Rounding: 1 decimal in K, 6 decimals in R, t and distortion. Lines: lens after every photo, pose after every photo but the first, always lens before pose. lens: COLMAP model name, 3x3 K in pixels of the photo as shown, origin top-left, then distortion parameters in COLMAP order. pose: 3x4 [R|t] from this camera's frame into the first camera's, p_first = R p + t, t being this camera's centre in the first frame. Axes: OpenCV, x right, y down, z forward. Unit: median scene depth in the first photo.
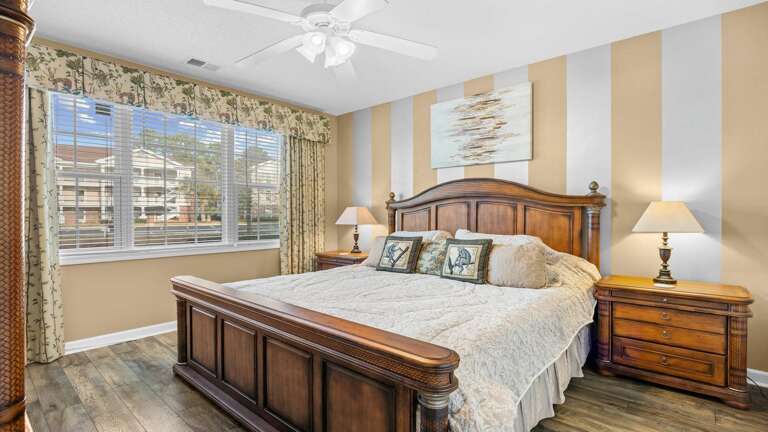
lens RADIAL K [[368.9, 0, 384.0], [0, 368.9, 216.0], [0, 0, 1]] dist [-0.018603, -0.000253]
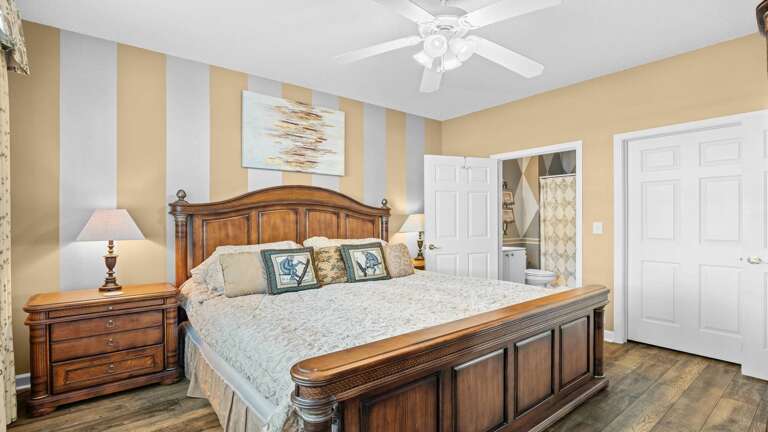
lens RADIAL K [[368.9, 0, 384.0], [0, 368.9, 216.0], [0, 0, 1]] dist [-0.018603, -0.000253]
pose [[0.161120, 0.013016, 0.986849, -0.703318], [0.009142, 0.999850, -0.014680, -0.003015], [-0.986892, 0.011387, 0.160977, 0.615738]]
